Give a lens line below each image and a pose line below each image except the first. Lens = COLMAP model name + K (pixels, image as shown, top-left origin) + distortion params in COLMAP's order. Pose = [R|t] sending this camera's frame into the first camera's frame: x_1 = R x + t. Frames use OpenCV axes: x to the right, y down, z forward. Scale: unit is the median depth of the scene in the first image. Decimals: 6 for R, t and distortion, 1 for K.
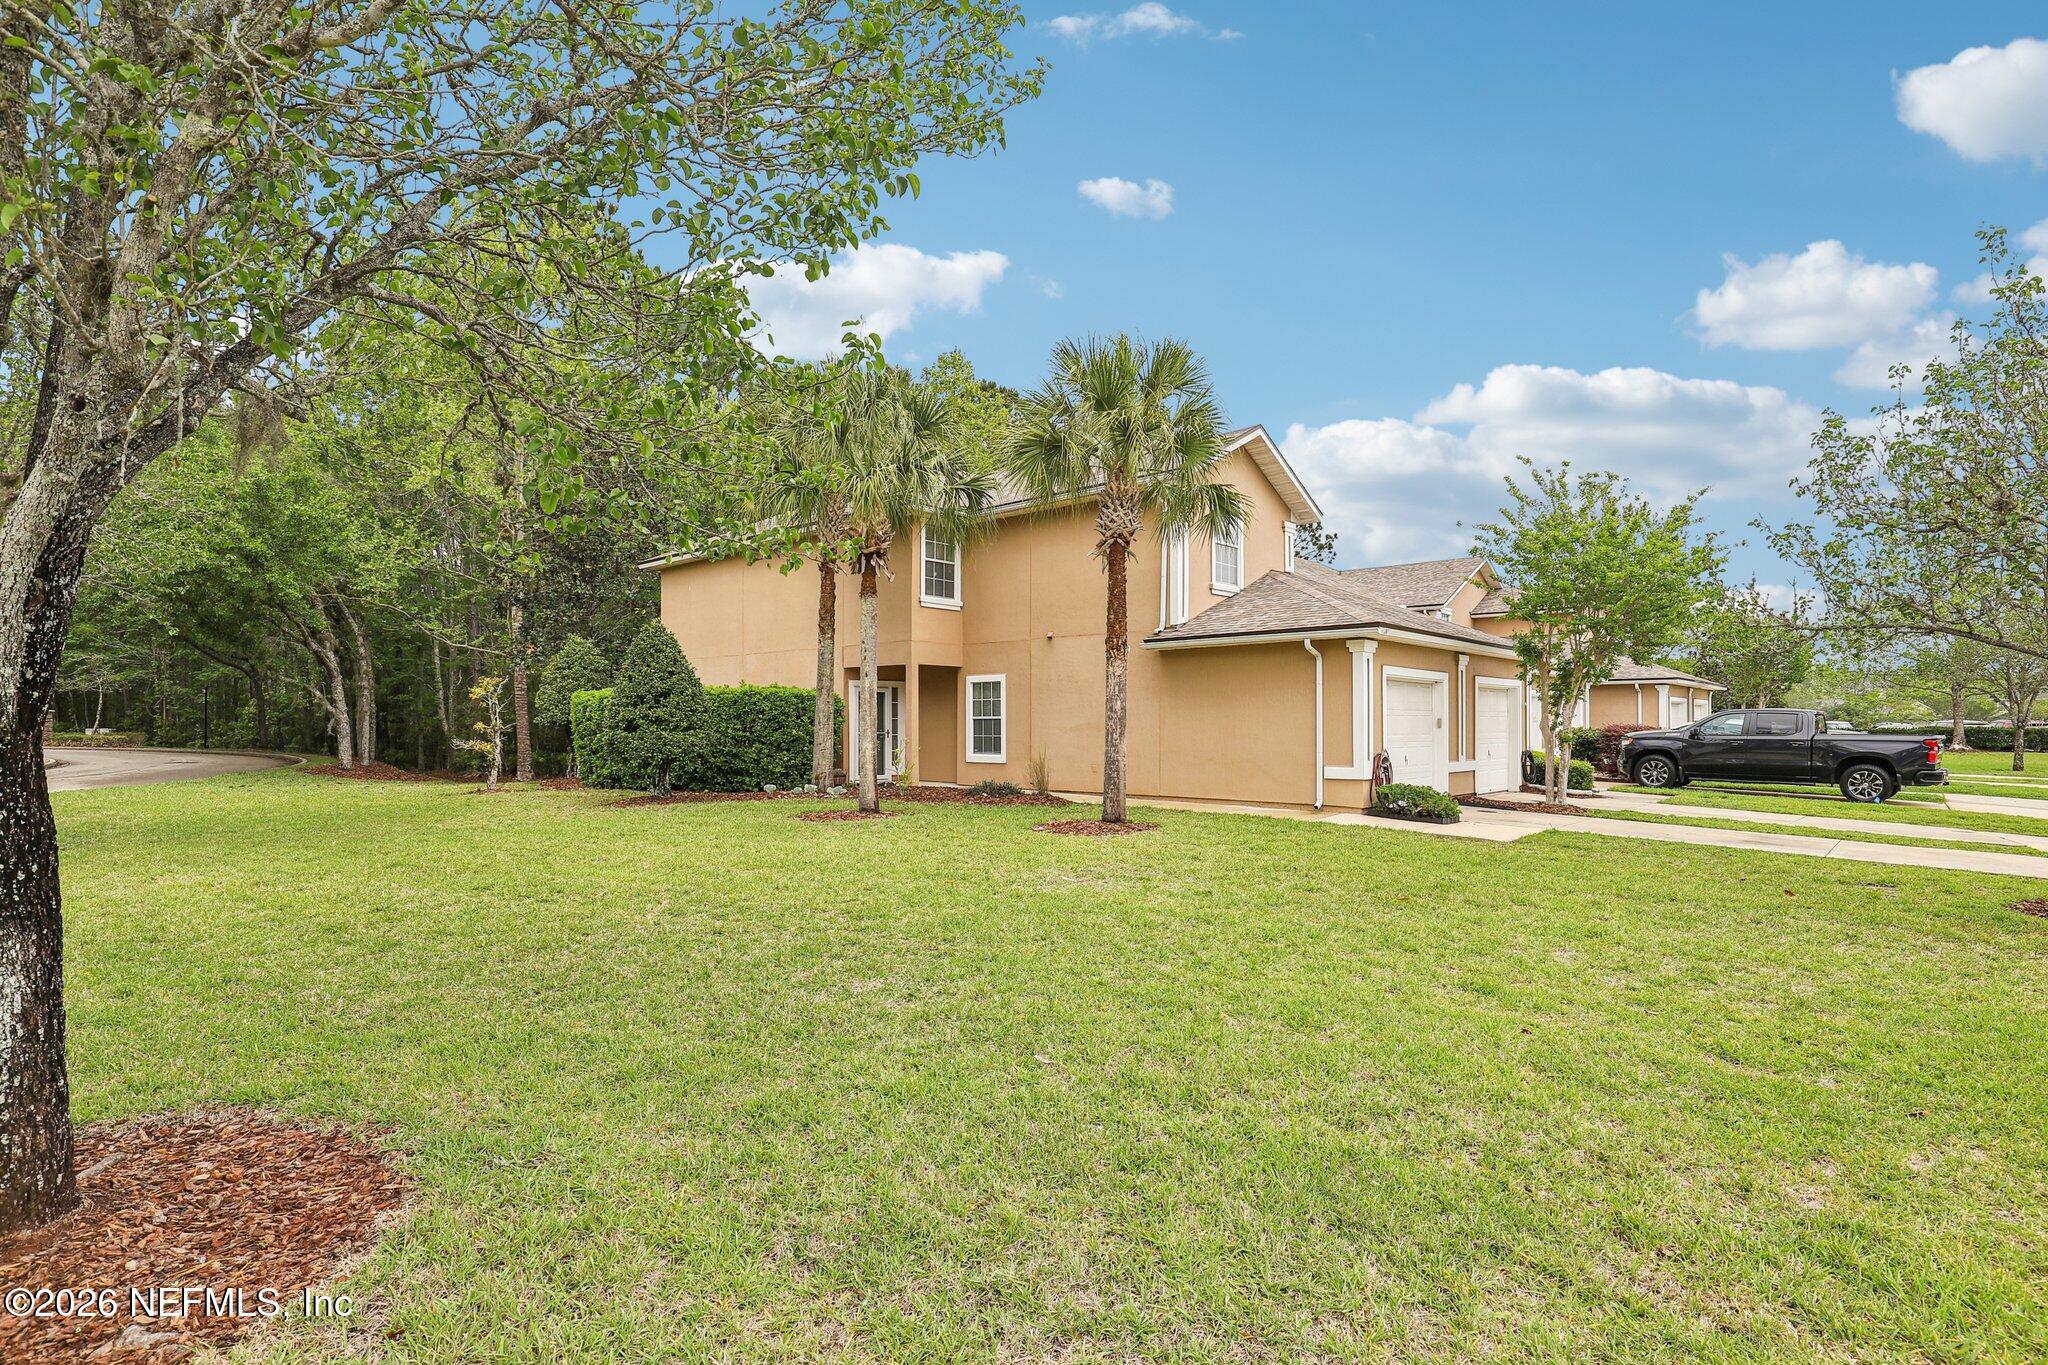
lens RADIAL K [[983.6, 0, 1017.6], [0, 983.6, 696.9], [0, 0, 1]] dist [-0.001071, -0.000104]
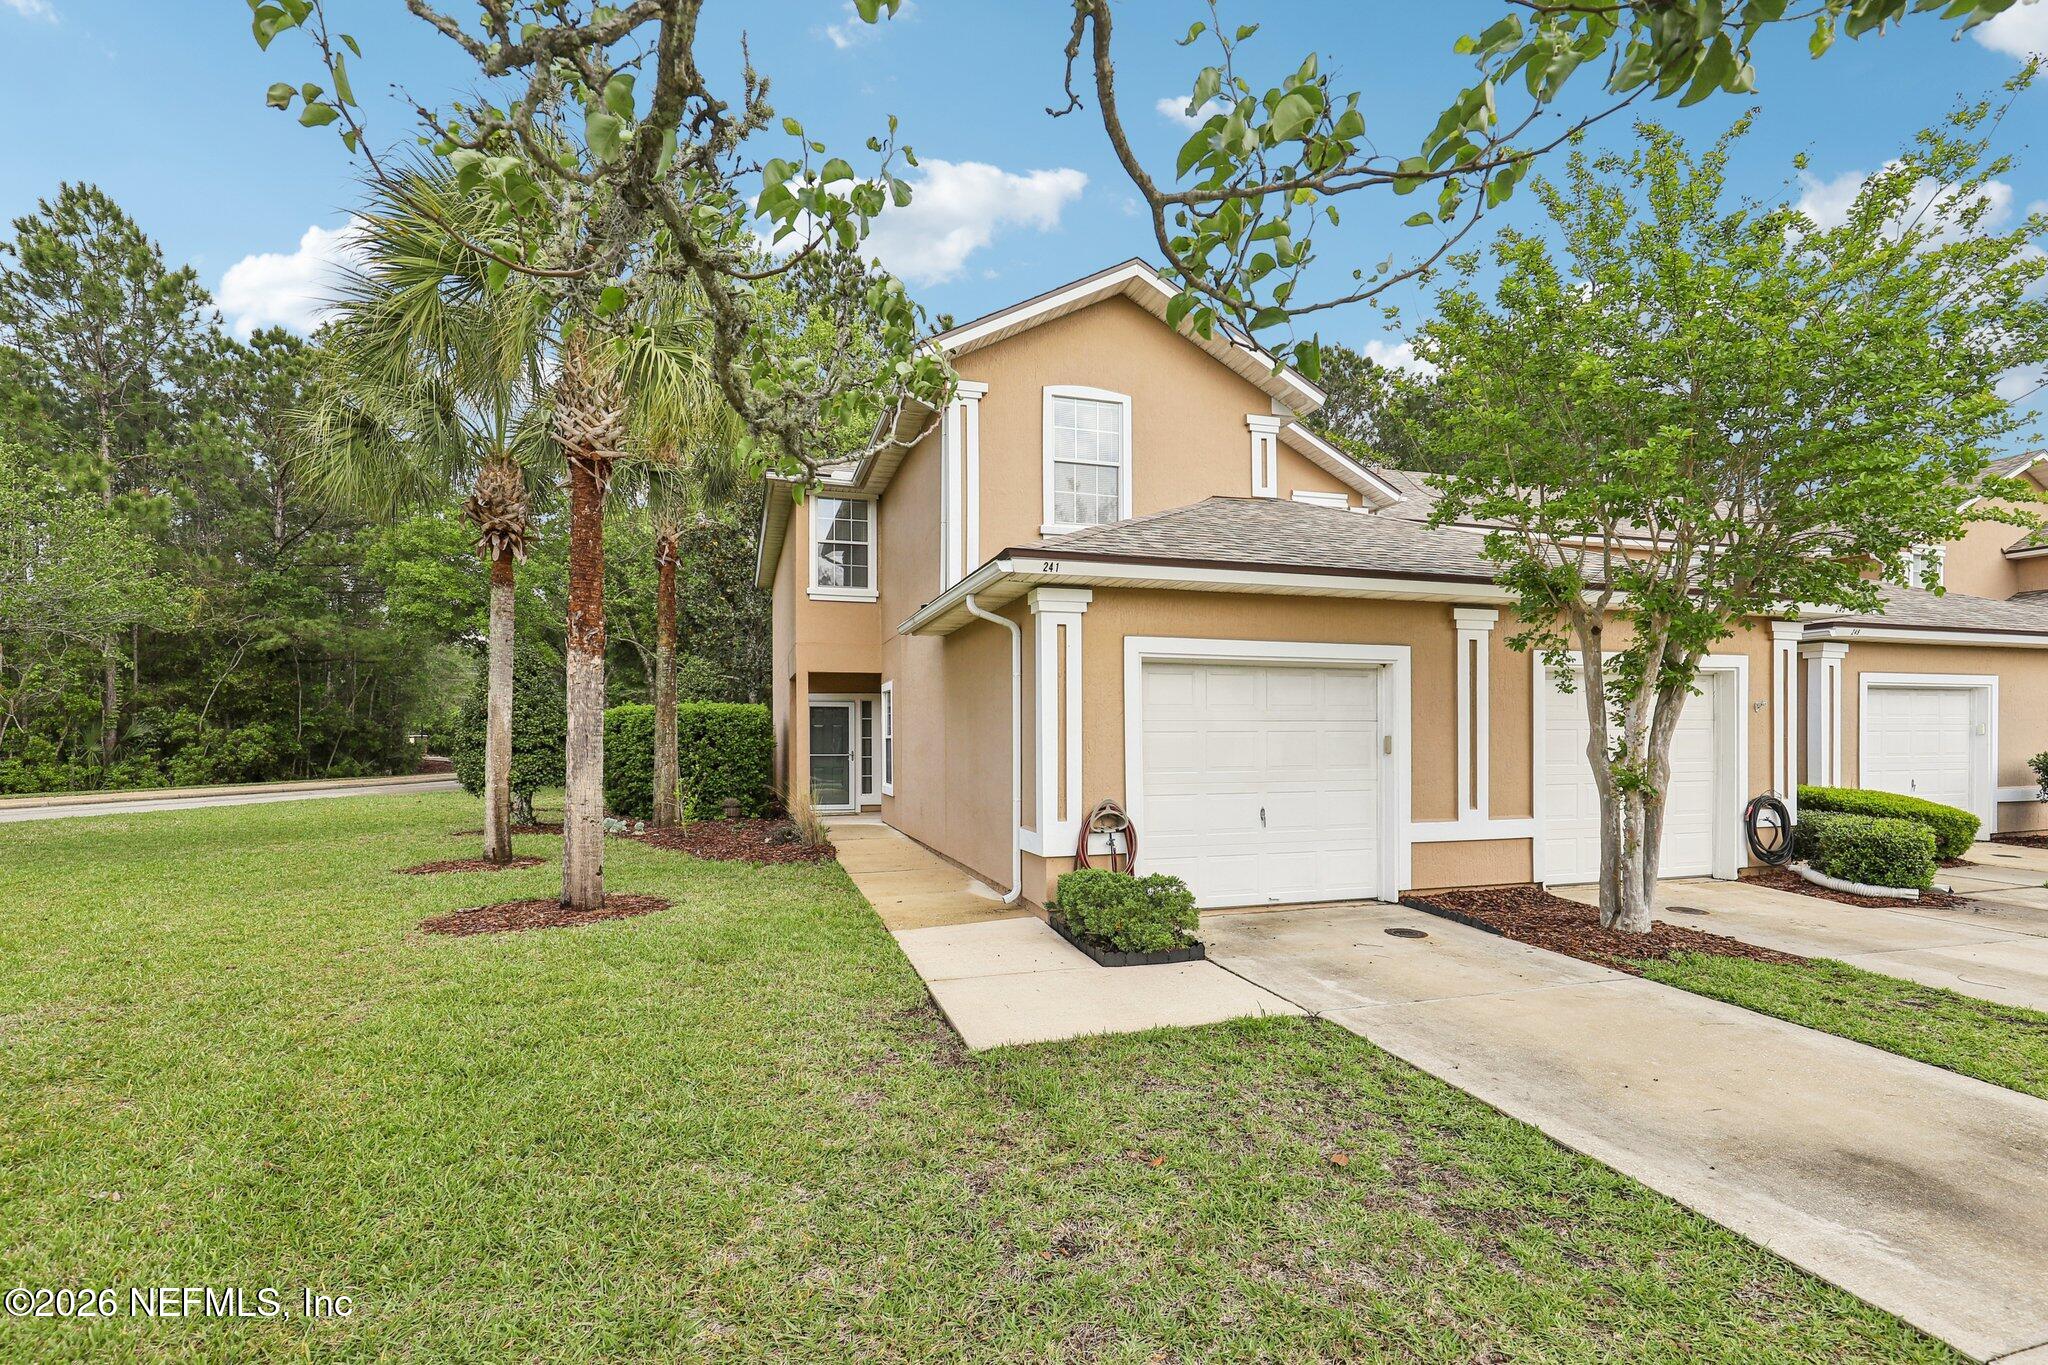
lens RADIAL K [[924.9, 0, 1031.2], [0, 924.9, 730.6], [0, 0, 1]] dist [0.000583, 0.000263]
pose [[0.870405, -0.010169, -0.492232, 0.496472], [0.021100, 0.999639, 0.016658, 0.007299], [0.491884, -0.024885, 0.870305, 0.483315]]
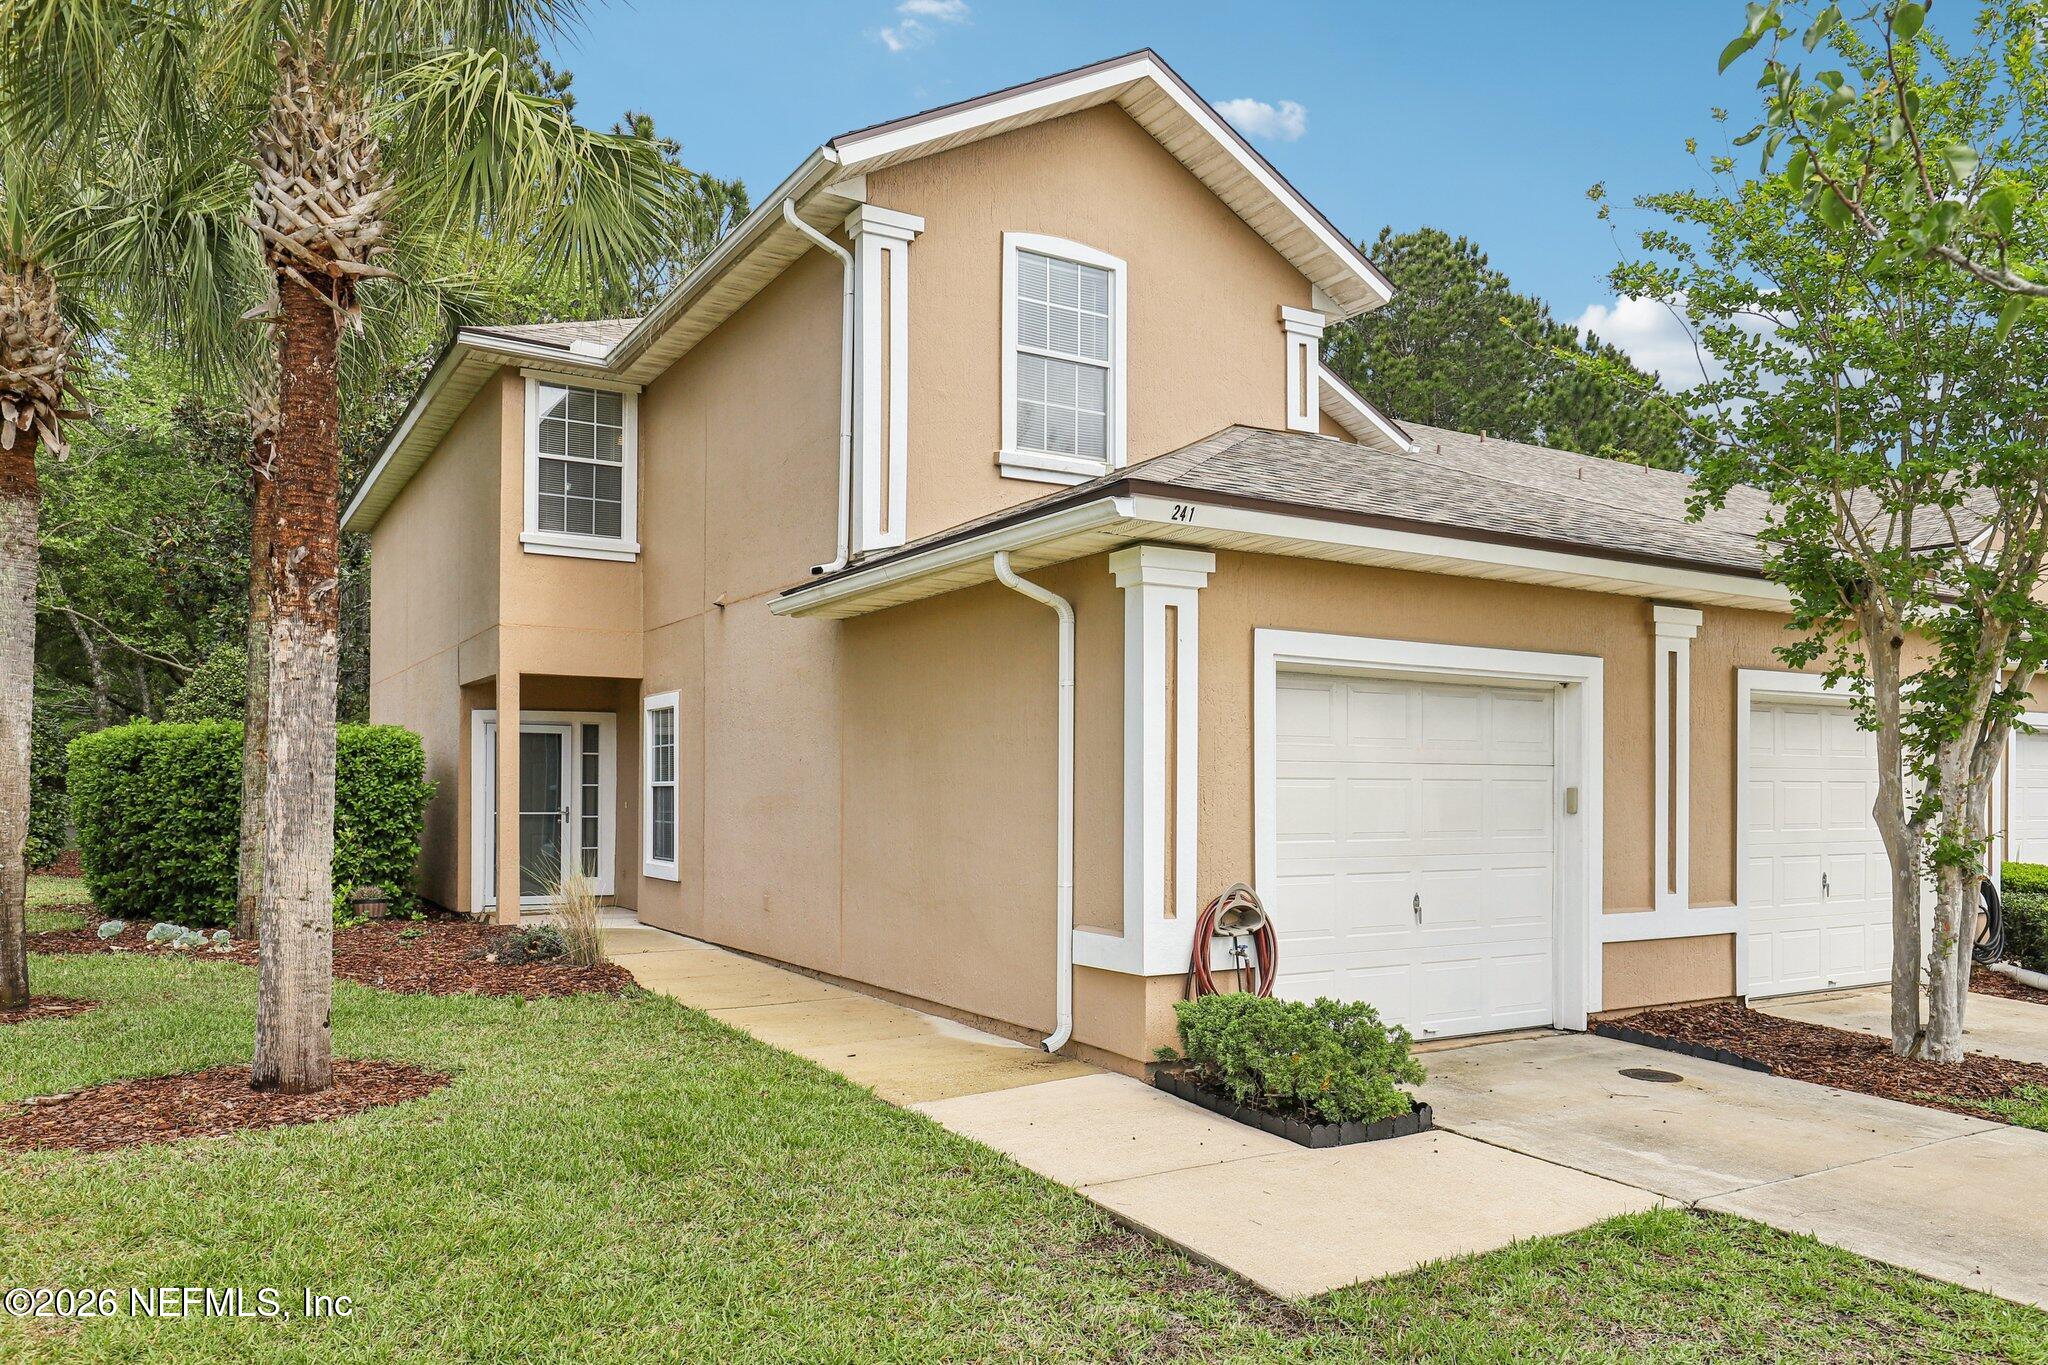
lens RADIAL K [[1402.1, 0, 1031.5], [0, 1402.1, 768.6], [0, 0, 1]] dist [0.005484, -0.004247]
pose [[0.961802, -0.002732, -0.273733, 0.374688], [0.006278, 0.999907, 0.012079, 0.007857], [0.273675, -0.013336, 0.961730, 0.459566]]
